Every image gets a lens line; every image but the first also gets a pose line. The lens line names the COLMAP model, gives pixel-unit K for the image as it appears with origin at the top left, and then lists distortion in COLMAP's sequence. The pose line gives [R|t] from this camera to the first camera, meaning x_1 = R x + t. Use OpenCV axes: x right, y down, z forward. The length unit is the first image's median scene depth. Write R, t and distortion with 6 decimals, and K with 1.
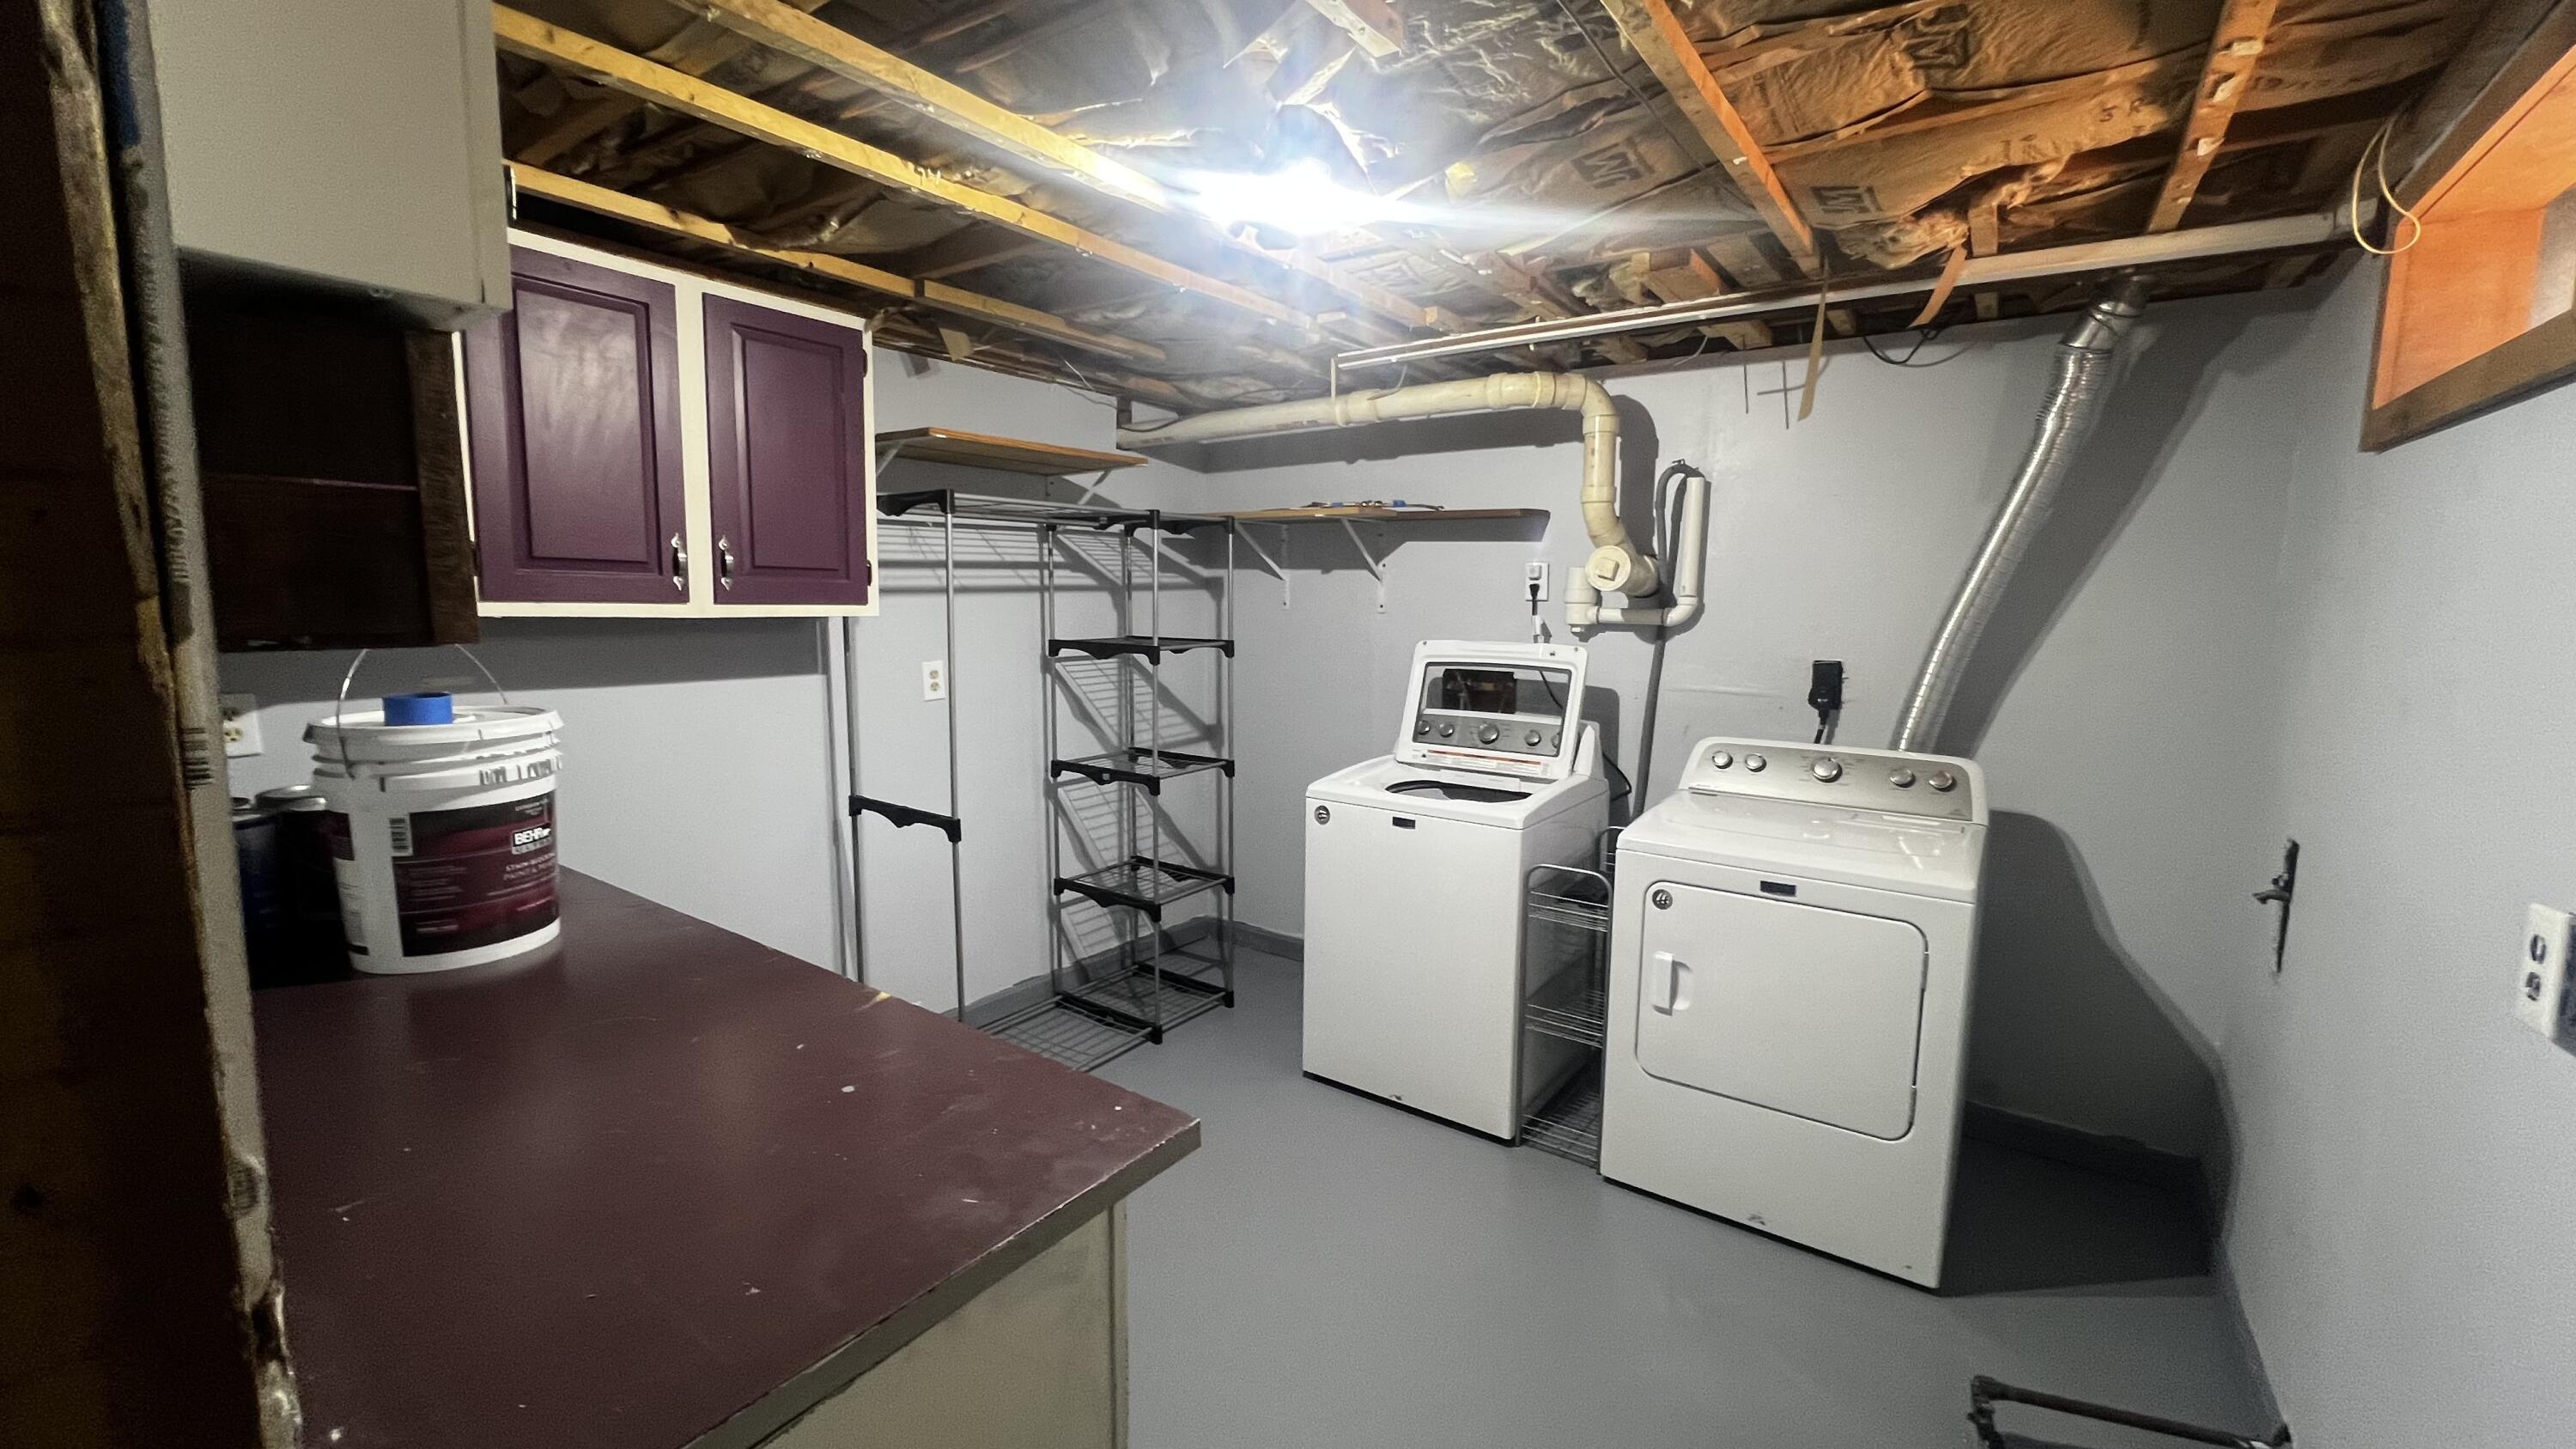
lens RADIAL K [[1032.5, 0, 1283.9], [0, 1032.5, 723.6], [0, 0, 1]] dist [0.003922, 0.000348]
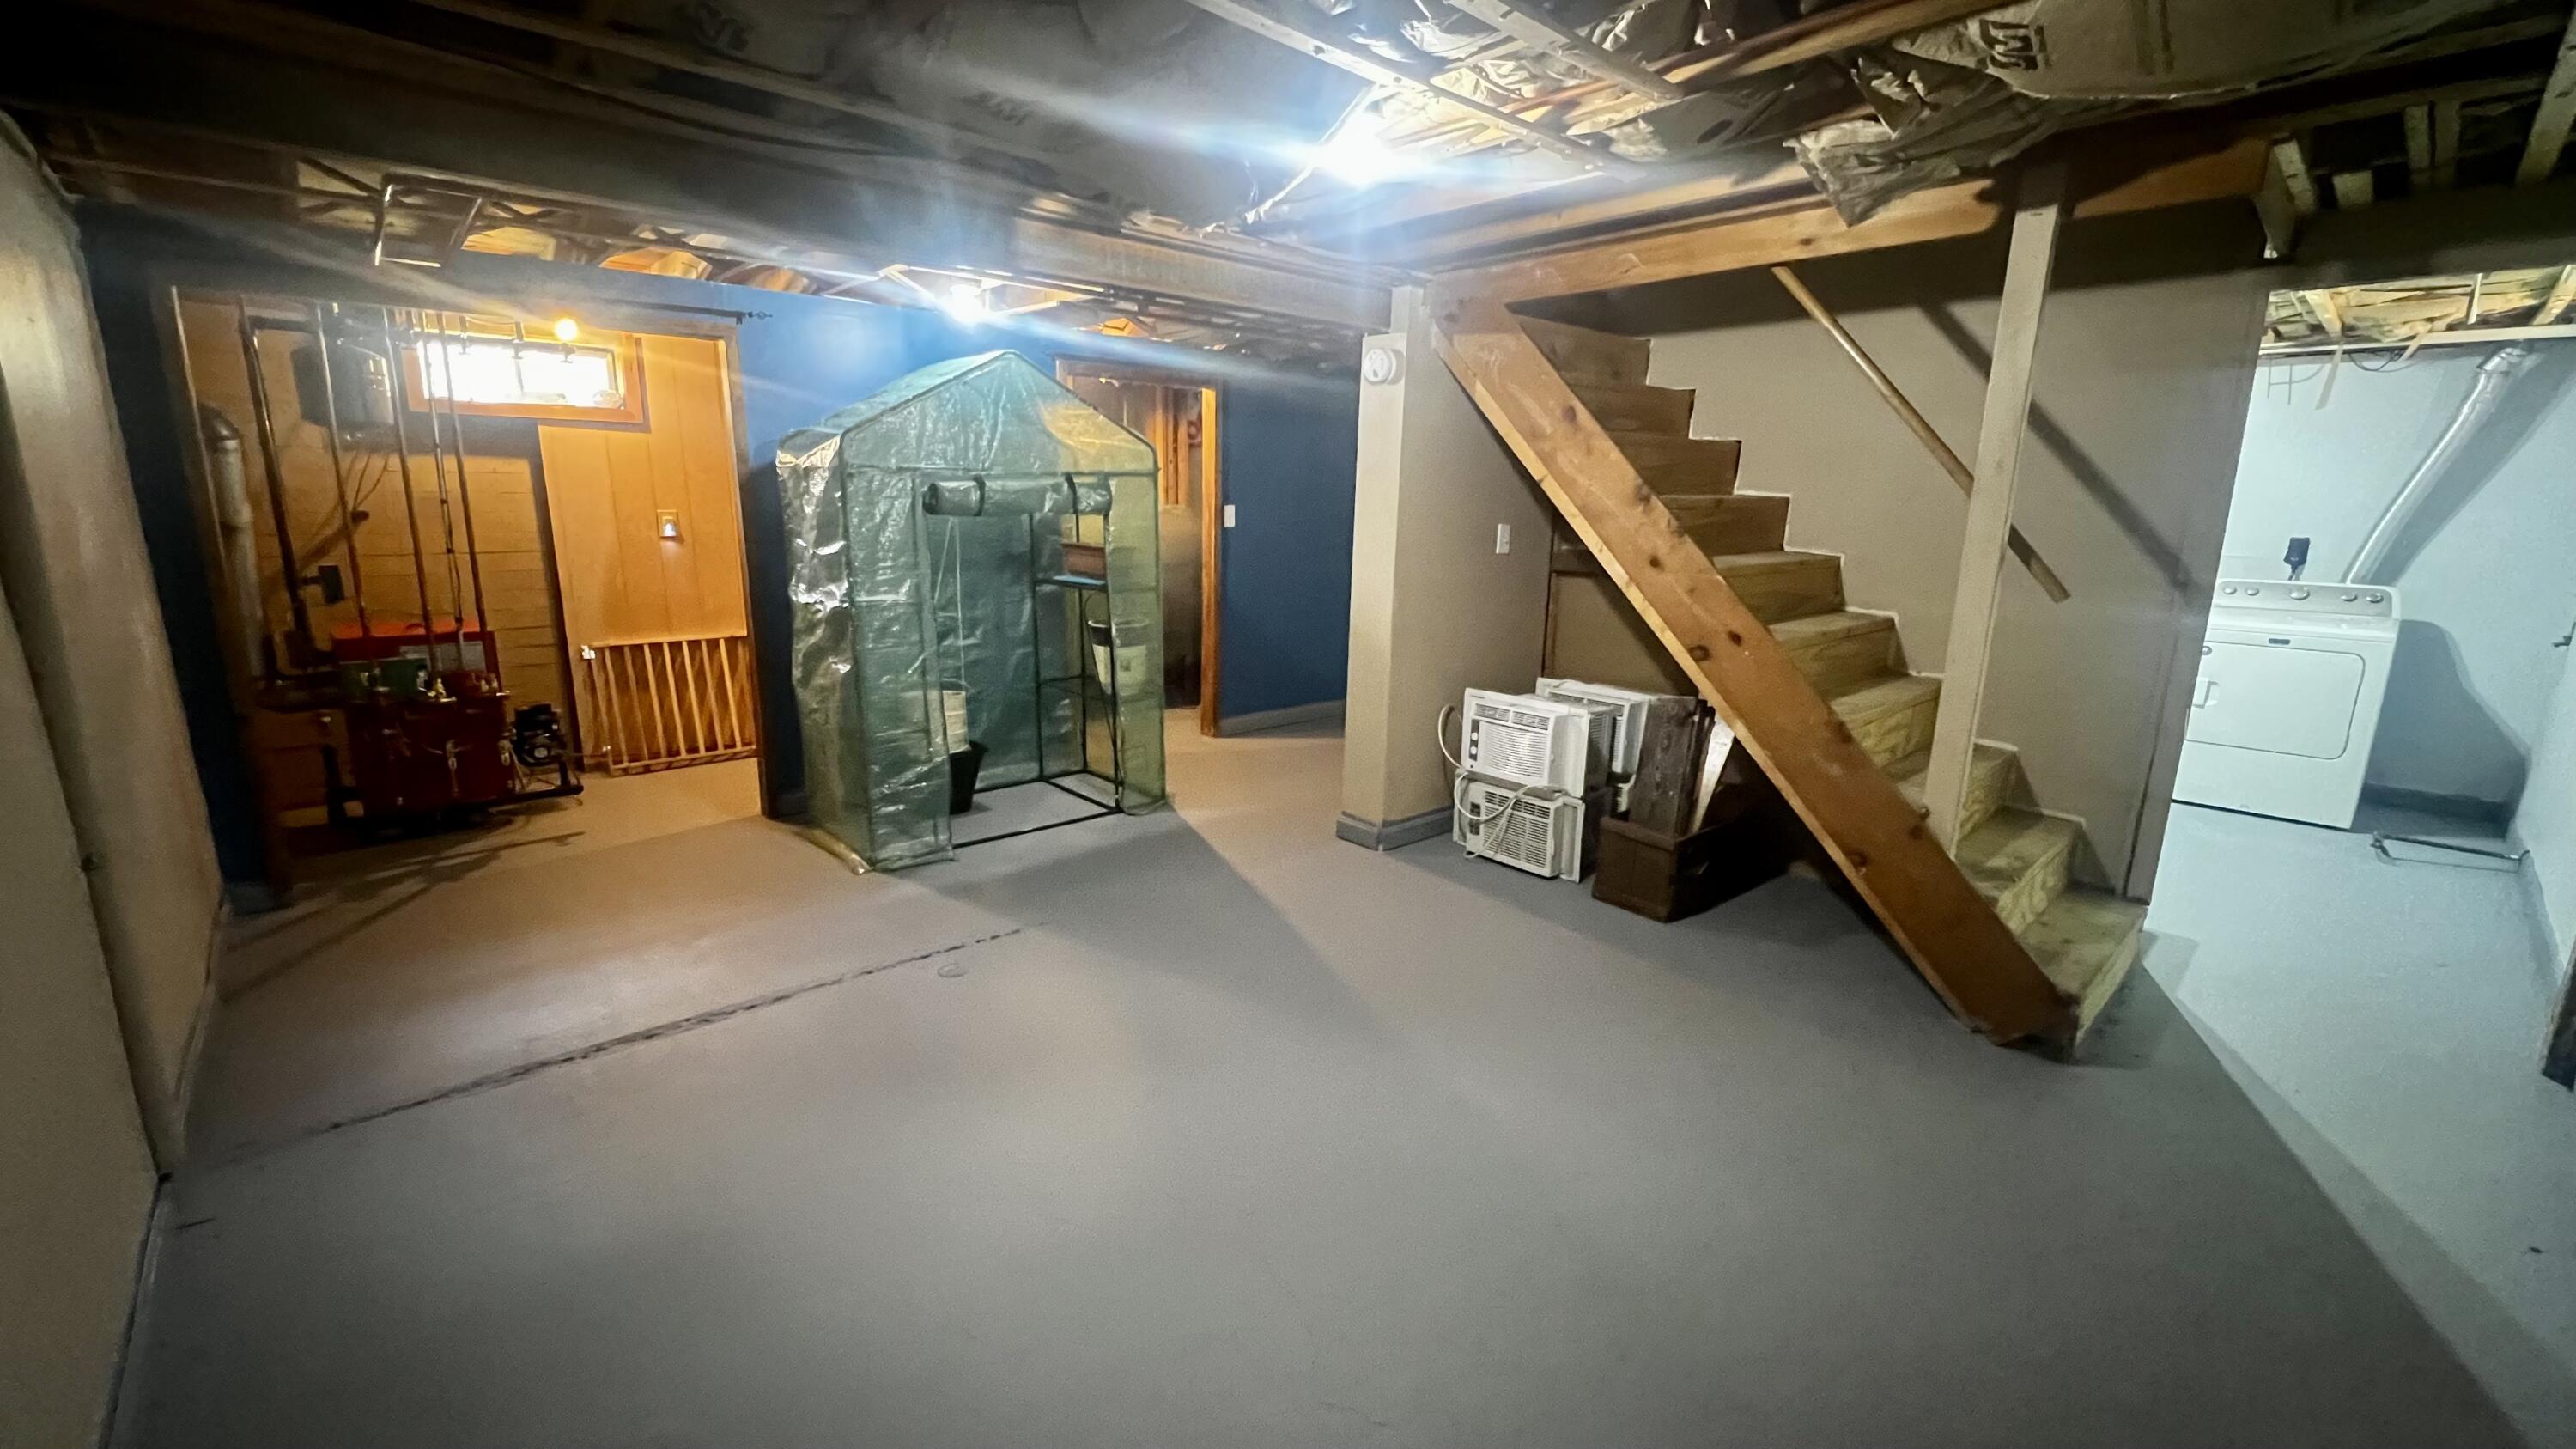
lens RADIAL K [[1036.0, 0, 1295.3], [0, 1036.0, 725.3], [0, 0, 1]] dist [-0.002742, -0.000655]
pose [[0.981831, 0.051045, -0.182762, -0.937572], [-0.035780, 0.995664, 0.085868, 0.195314], [0.186353, -0.077769, 0.979400, -1.224727]]
